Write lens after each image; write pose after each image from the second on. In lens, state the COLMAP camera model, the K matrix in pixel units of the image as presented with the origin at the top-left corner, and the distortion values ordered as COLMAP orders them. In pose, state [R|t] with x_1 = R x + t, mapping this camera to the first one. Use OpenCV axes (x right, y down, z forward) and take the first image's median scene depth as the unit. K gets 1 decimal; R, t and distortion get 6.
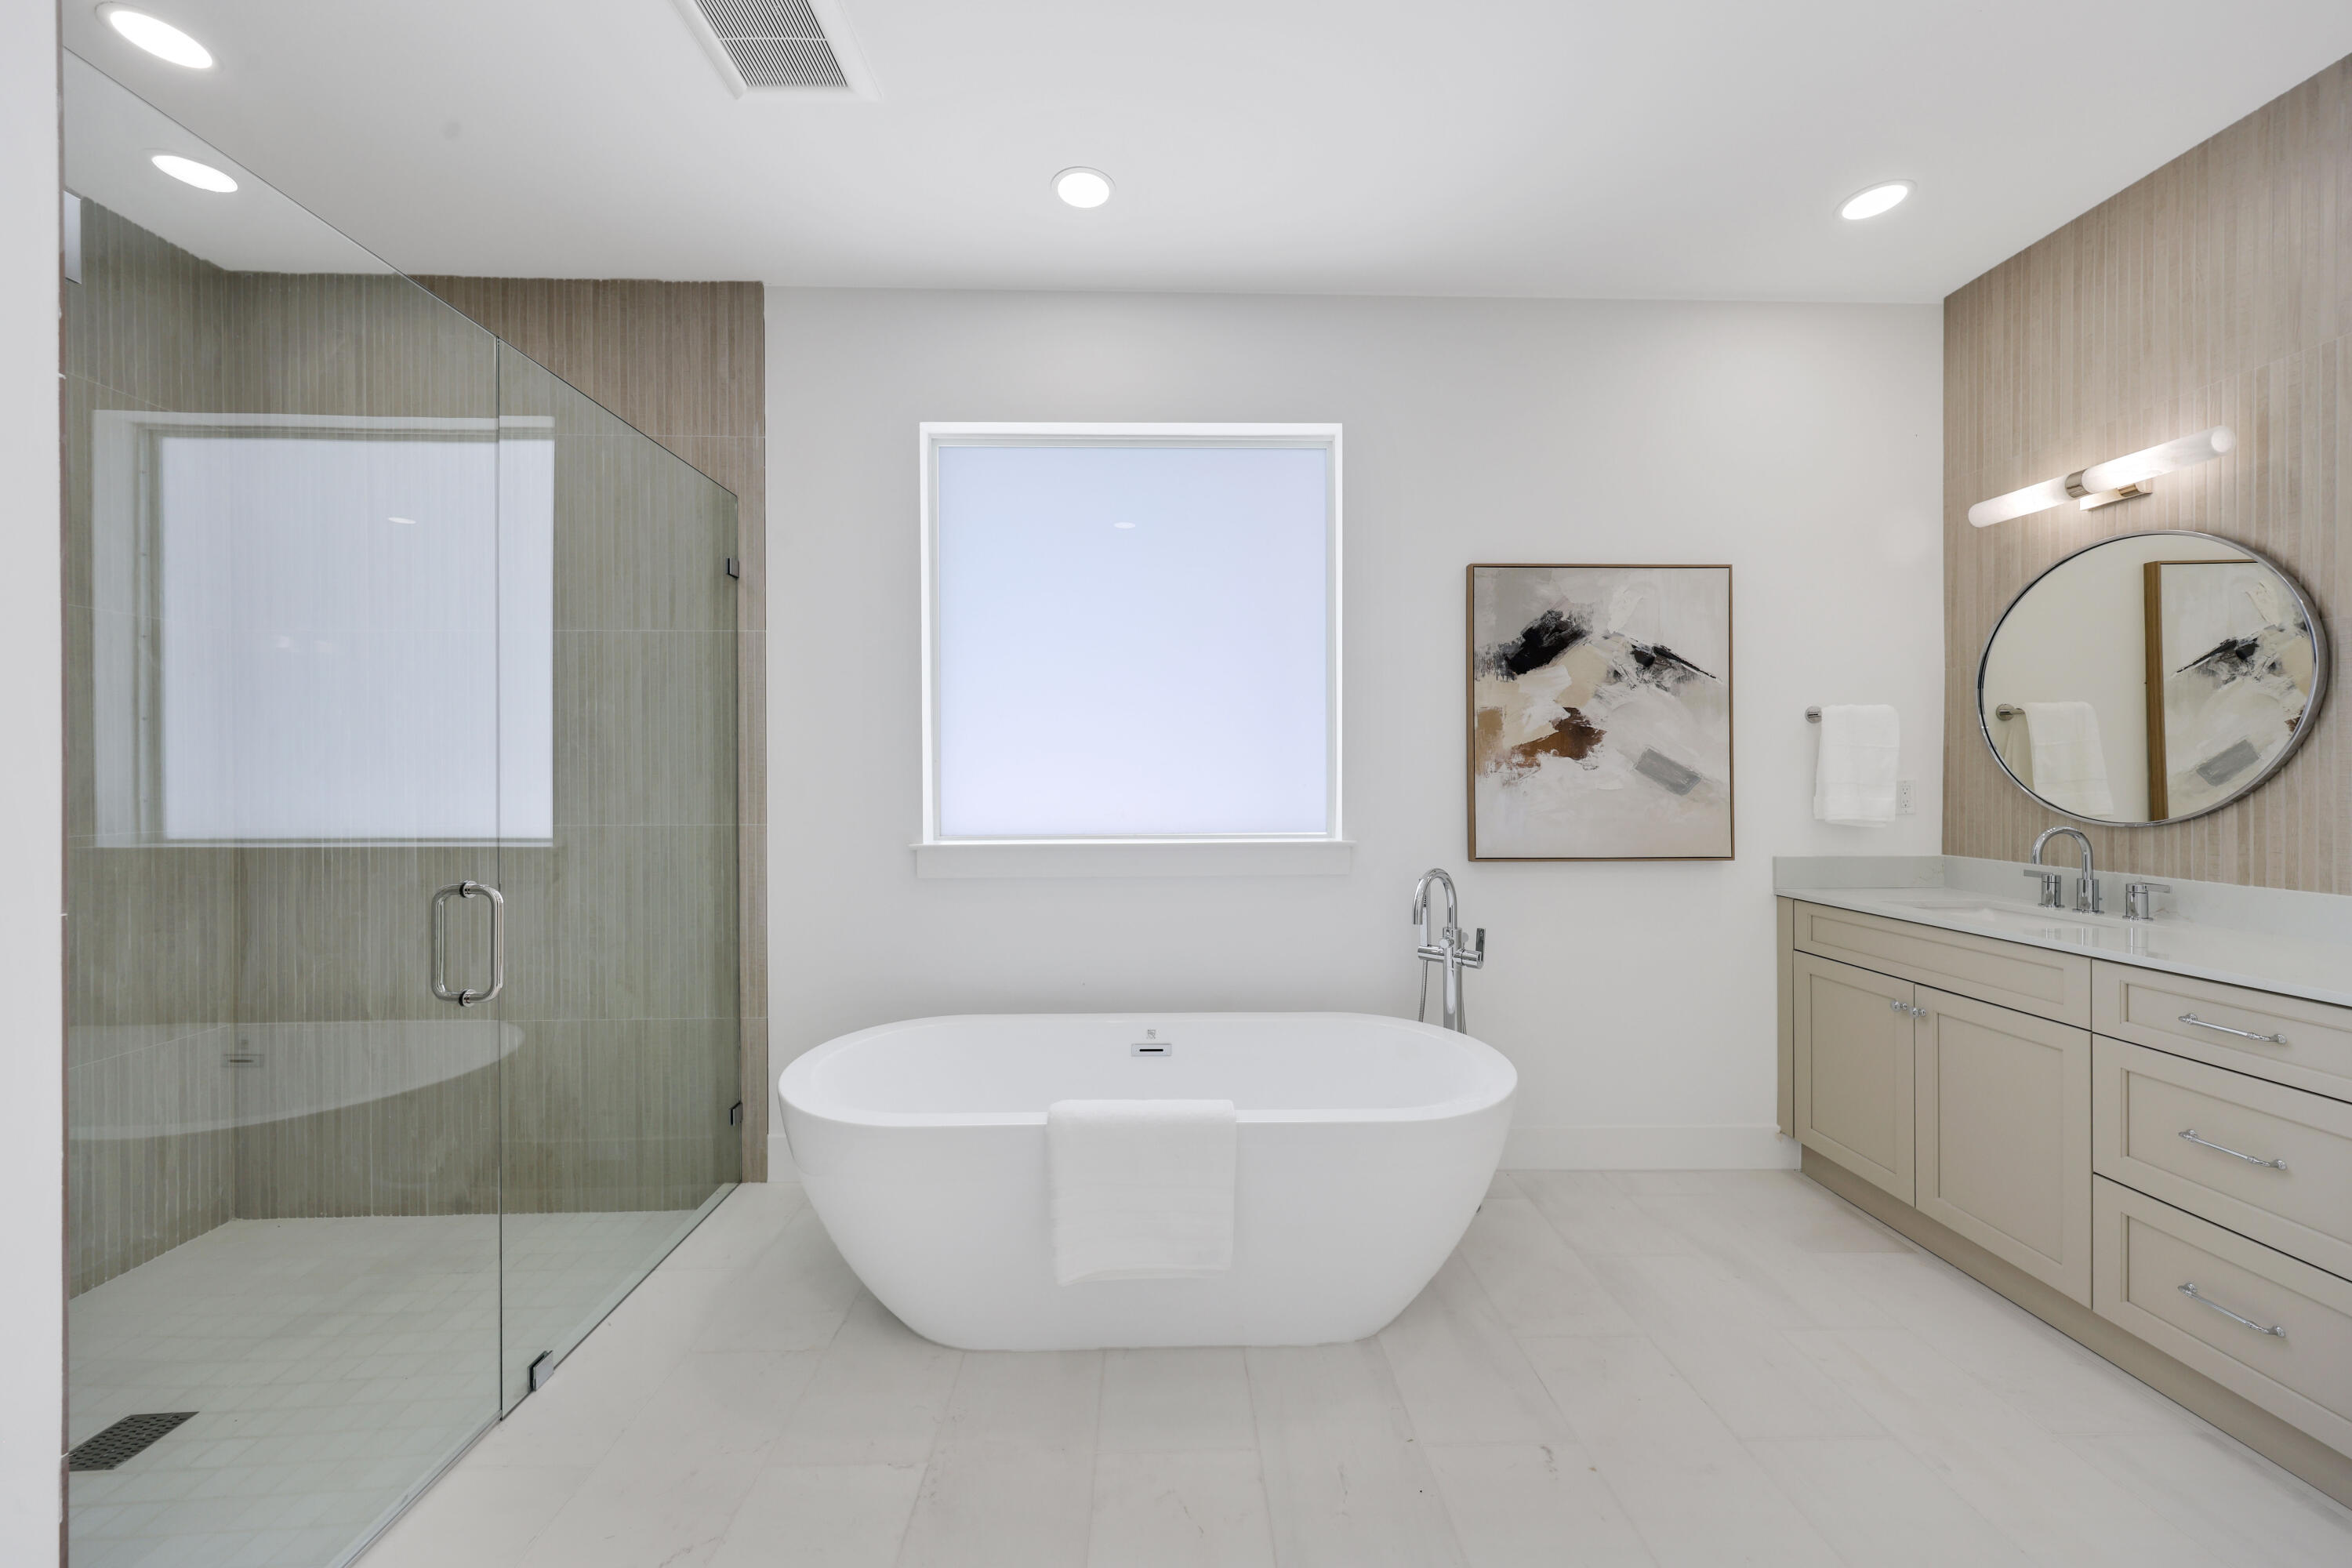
lens RADIAL K [[855.9, 0, 1180.3], [0, 855.9, 782.3], [0, 0, 1]] dist [-0.002499, 0.000018]
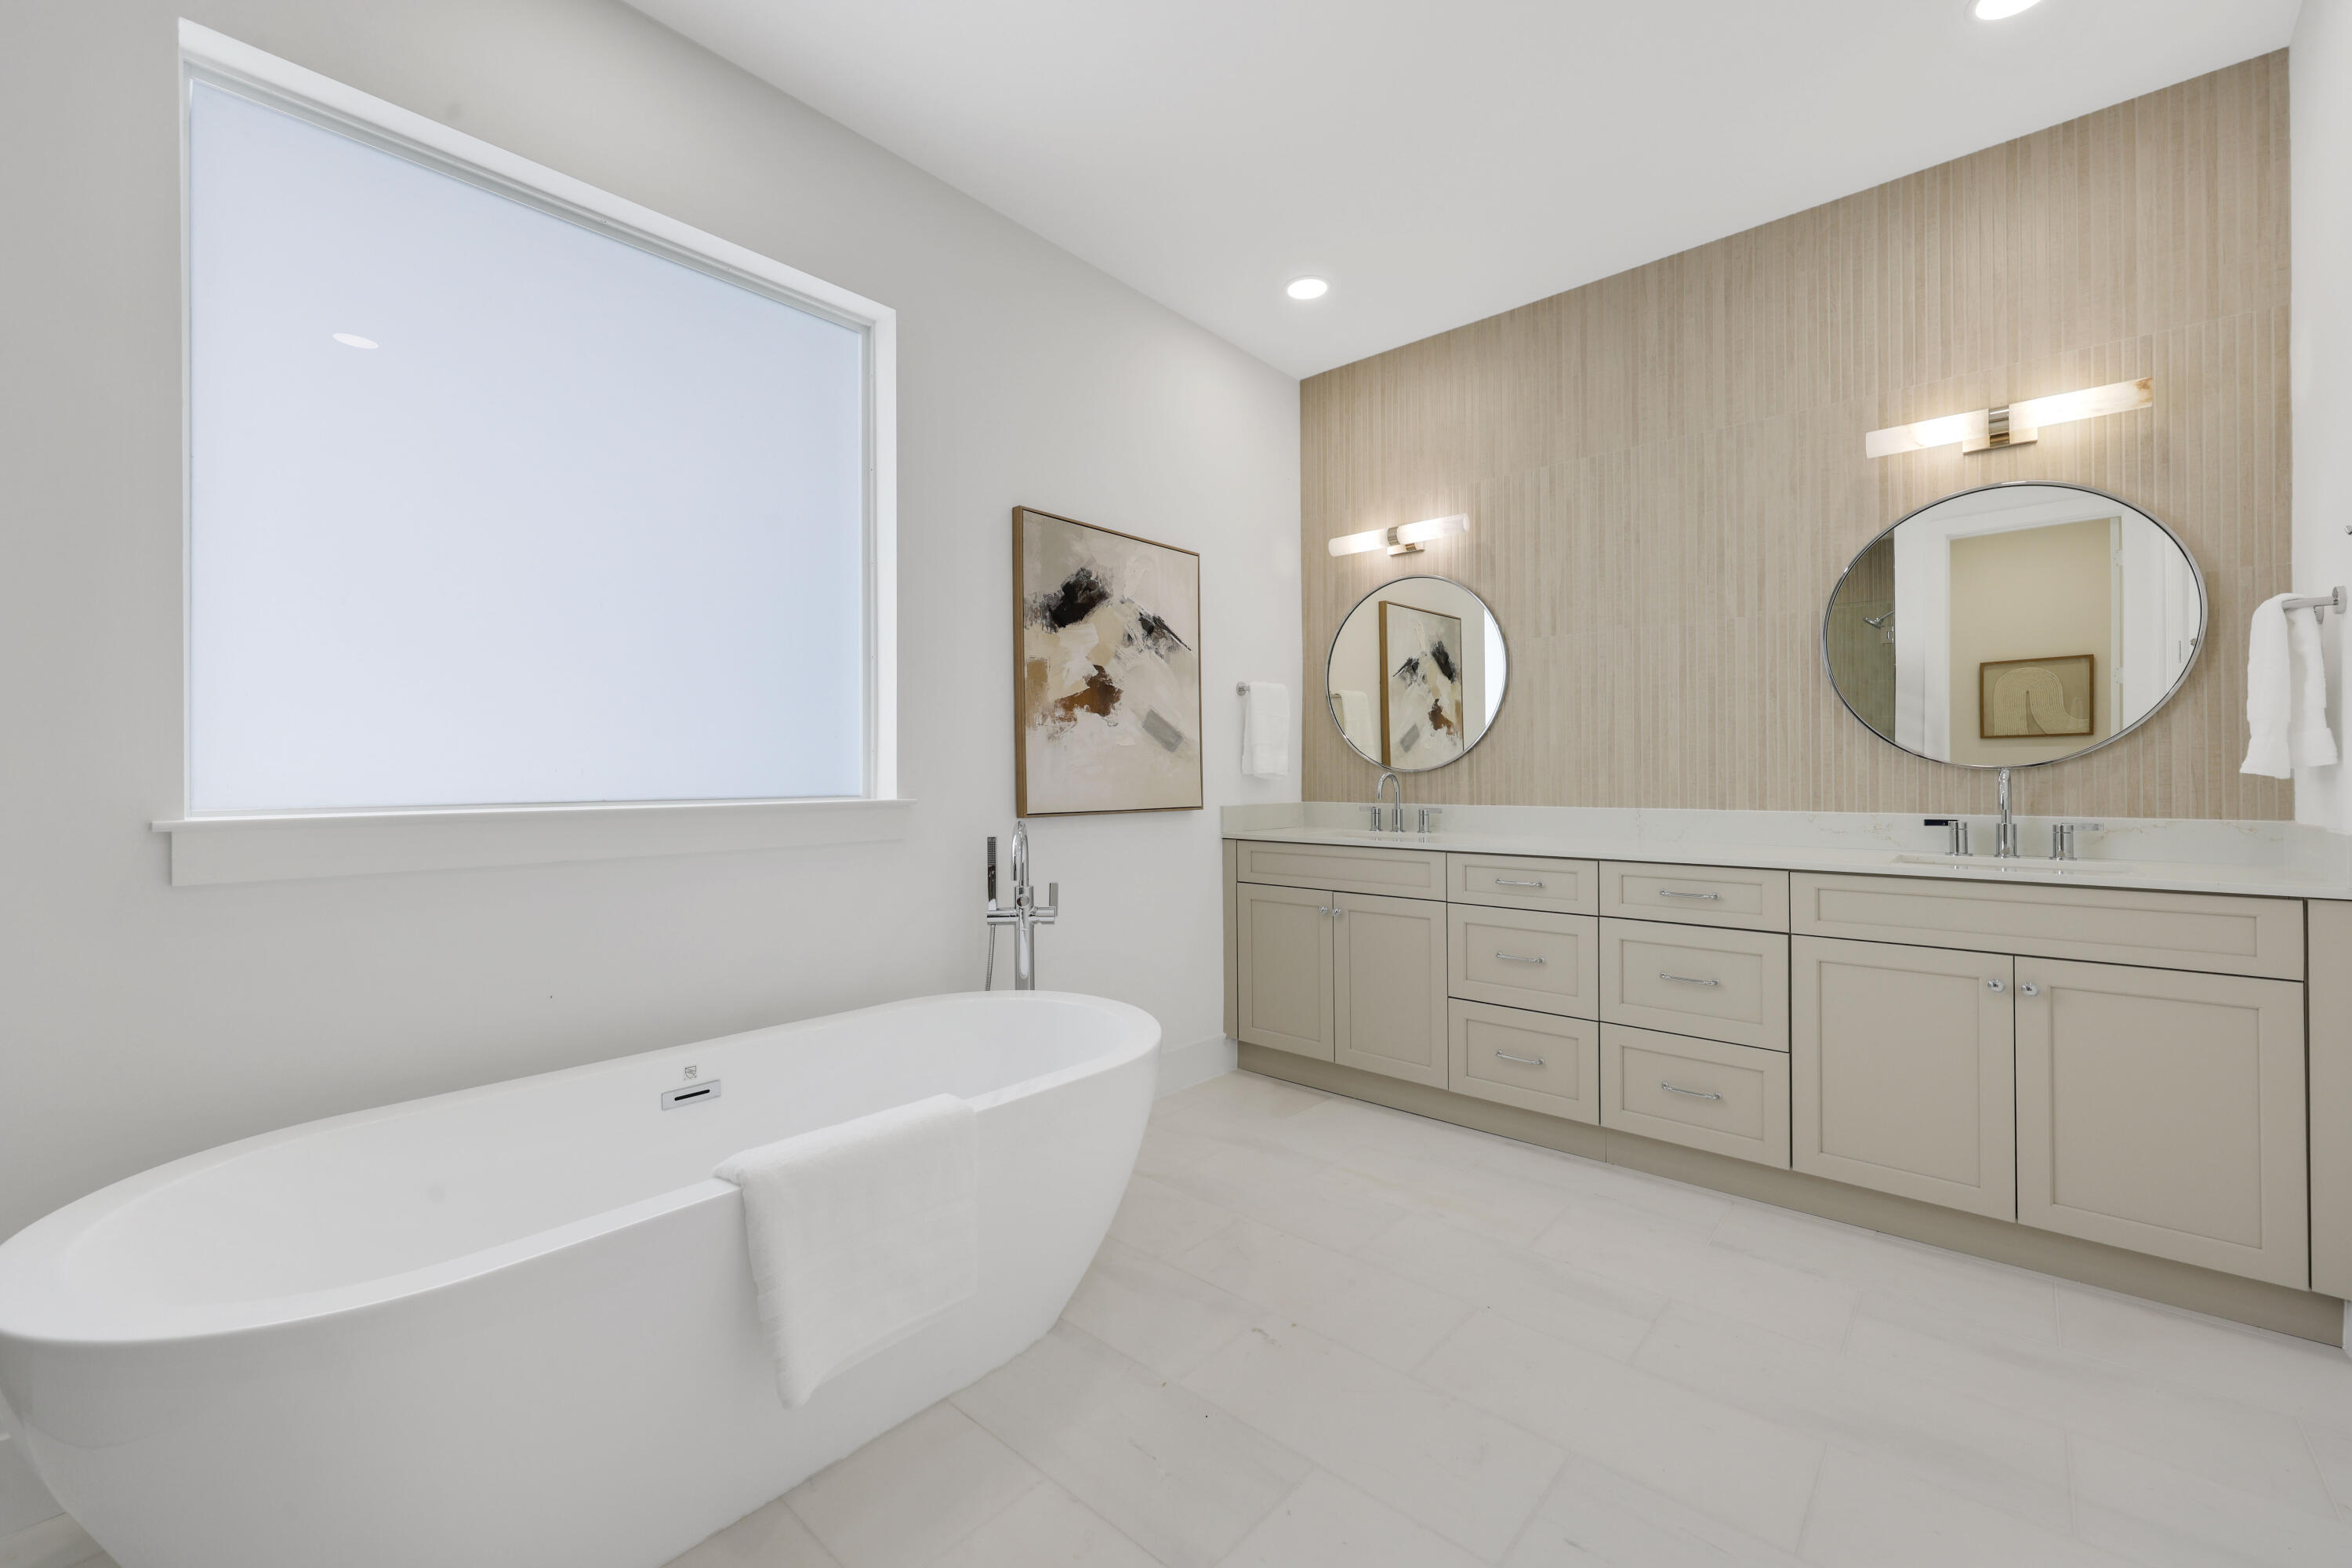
lens RADIAL K [[942.7, 0, 1178.0], [0, 942.7, 781.0], [0, 0, 1]] dist [0.008340, 0.000357]
pose [[0.676046, -0.005142, 0.736841, -0.318148], [0.009582, 0.999952, -0.001814, 0.055157], [-0.736797, 0.008286, 0.676063, 0.161228]]
